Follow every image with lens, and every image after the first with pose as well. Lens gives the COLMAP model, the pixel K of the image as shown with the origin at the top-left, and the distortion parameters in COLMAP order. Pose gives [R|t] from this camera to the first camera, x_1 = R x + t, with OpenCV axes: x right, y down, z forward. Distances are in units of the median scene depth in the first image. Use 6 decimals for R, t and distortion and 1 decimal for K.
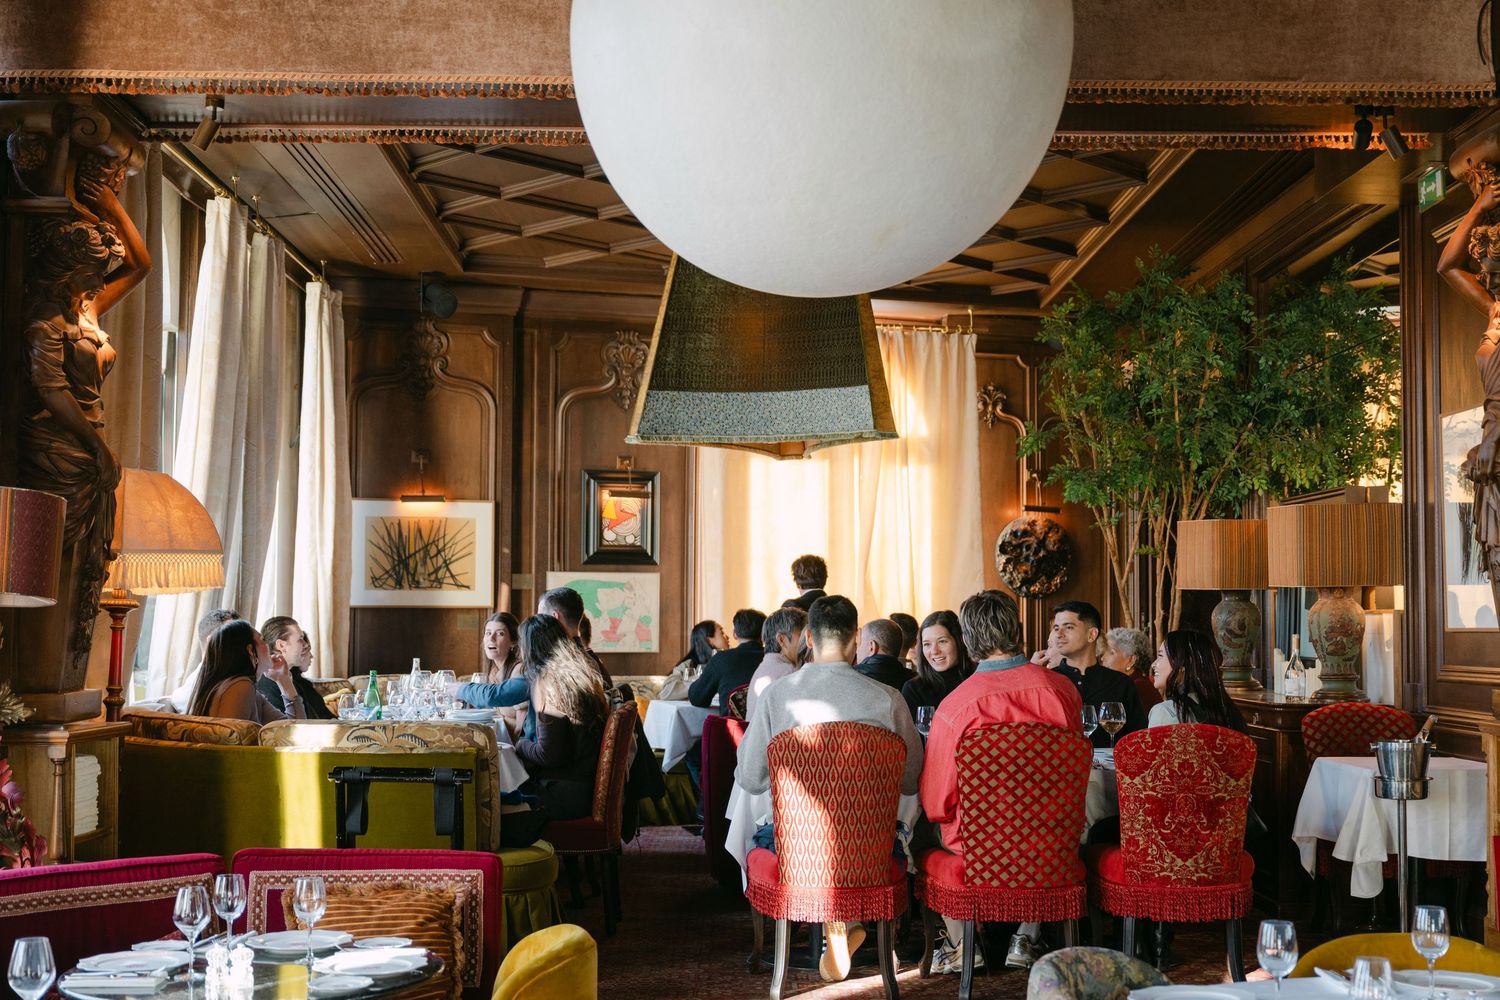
lens RADIAL K [[1805.0, 0, 750.0], [0, 1805.0, 500.0], [0, 0, 1]] dist [-0.009672, 0.017485]
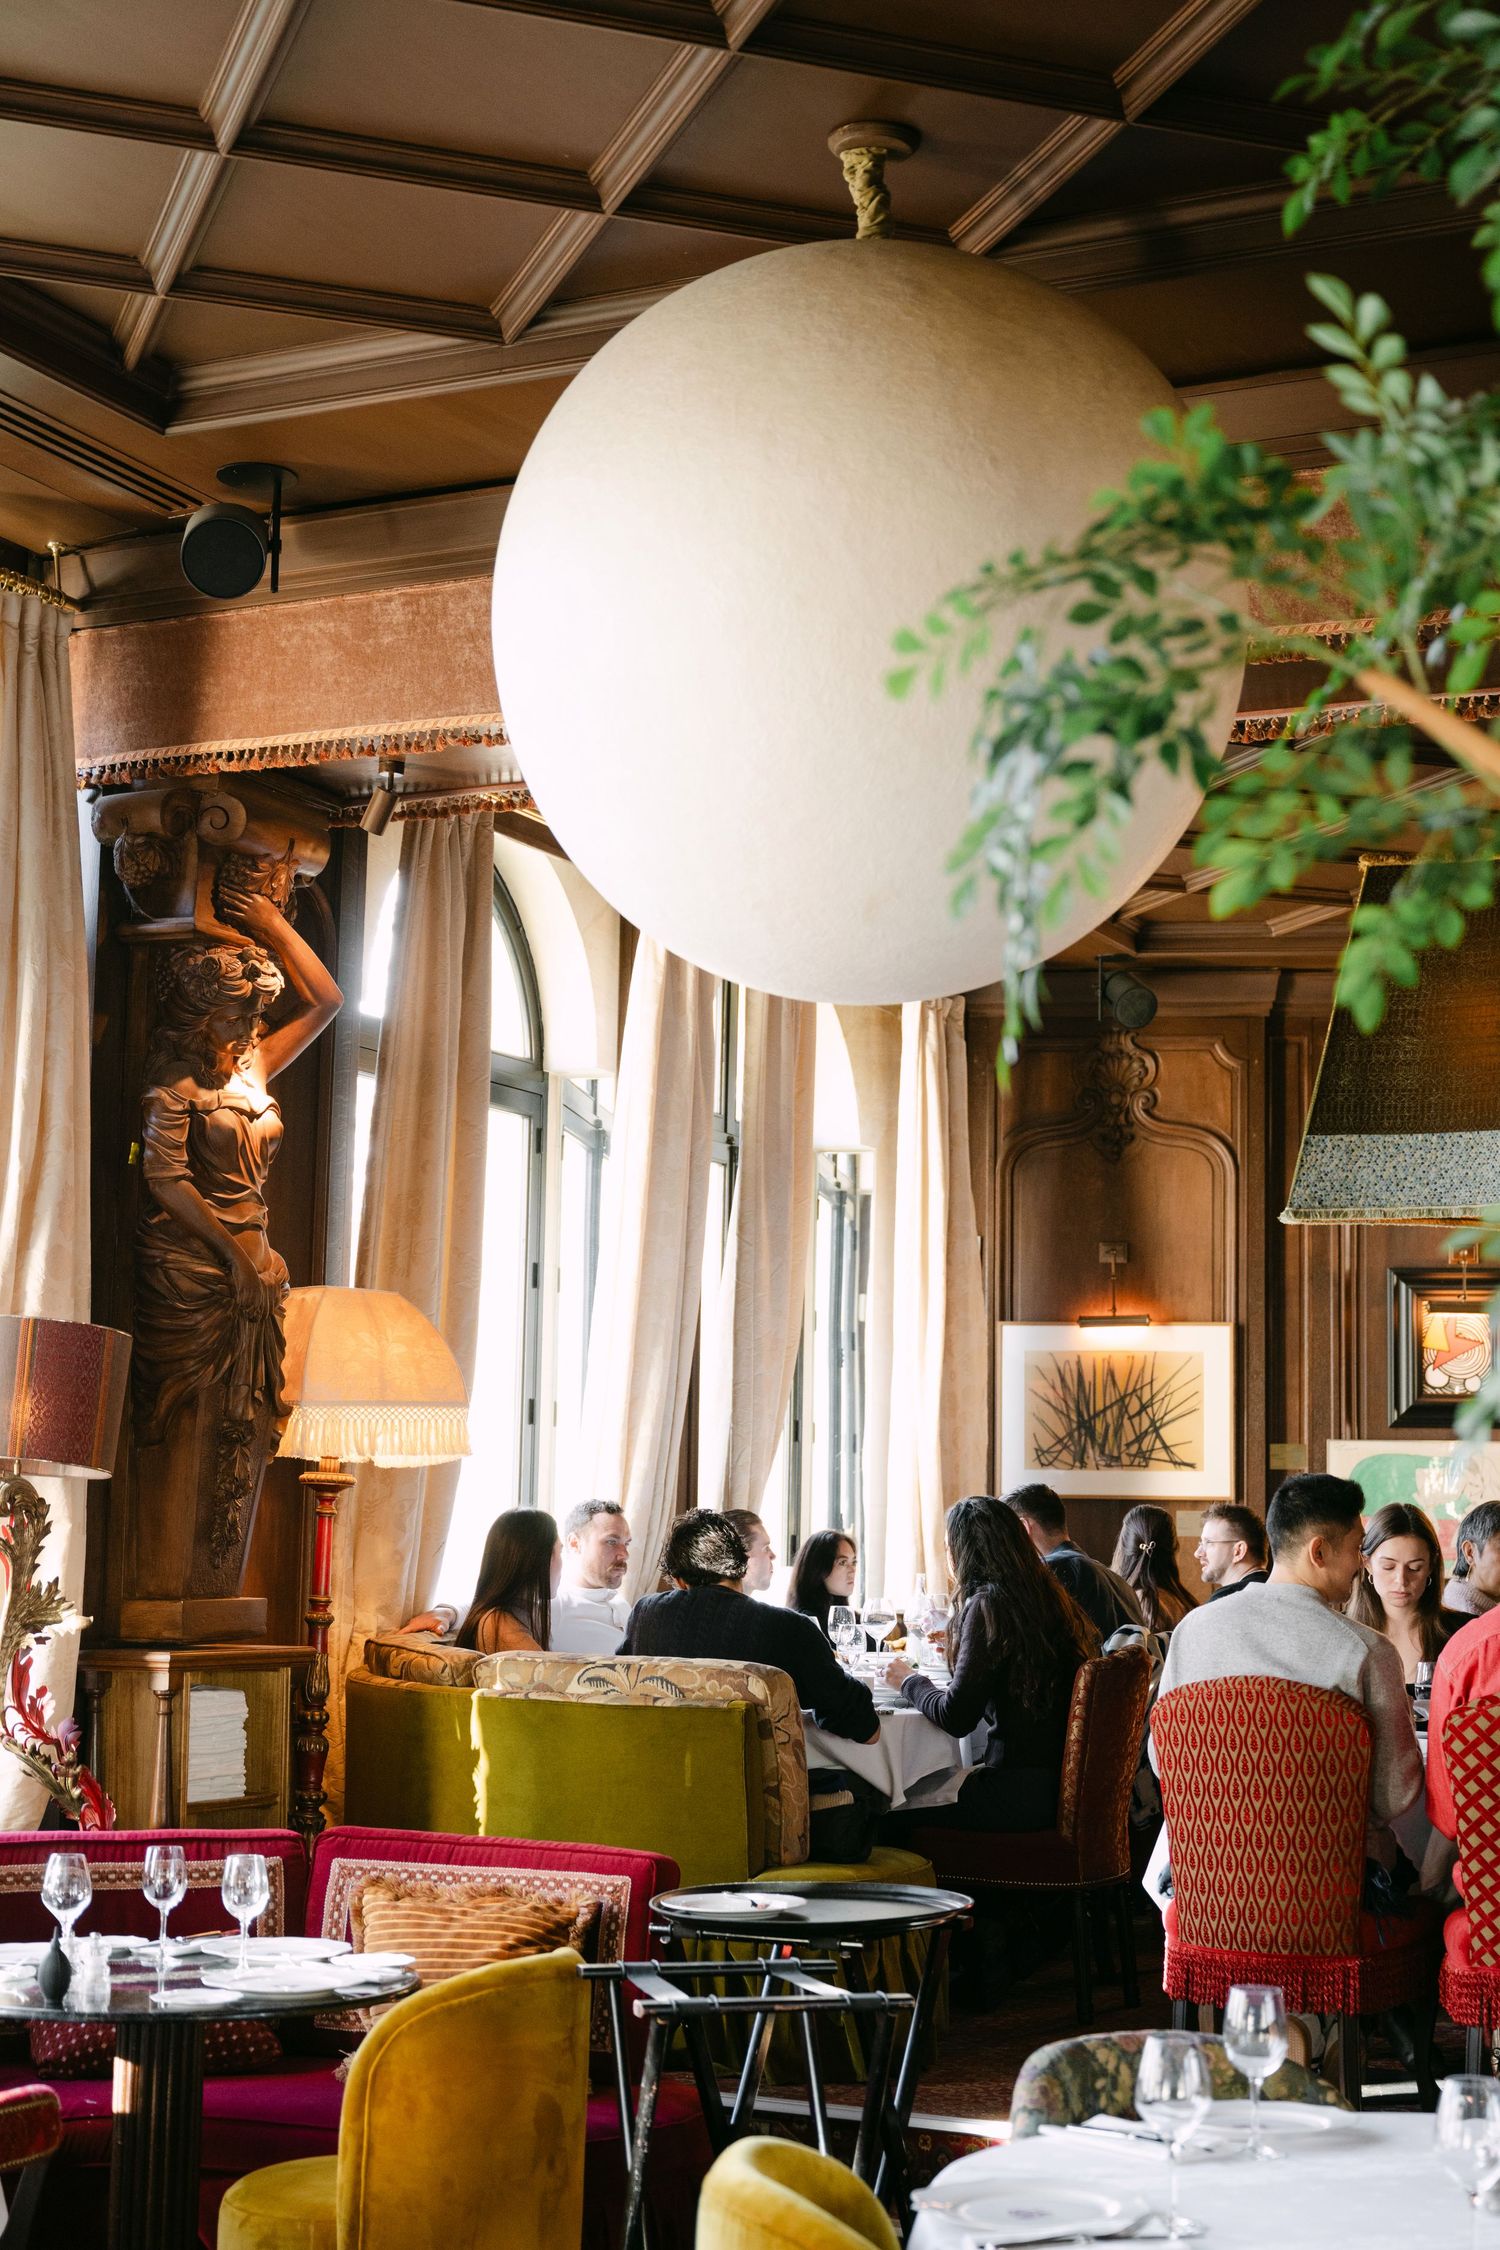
lens RADIAL K [[3114.6, 0, 750.0], [0, 3114.6, 1125.0], [0, 0, 1]] dist [-0.022981, 0.081562]
pose [[0.898008, -0.045011, -0.437670, 0.338856], [0.016830, 0.997540, -0.068056, 0.005213], [0.439656, 0.053749, 0.896556, -0.023958]]
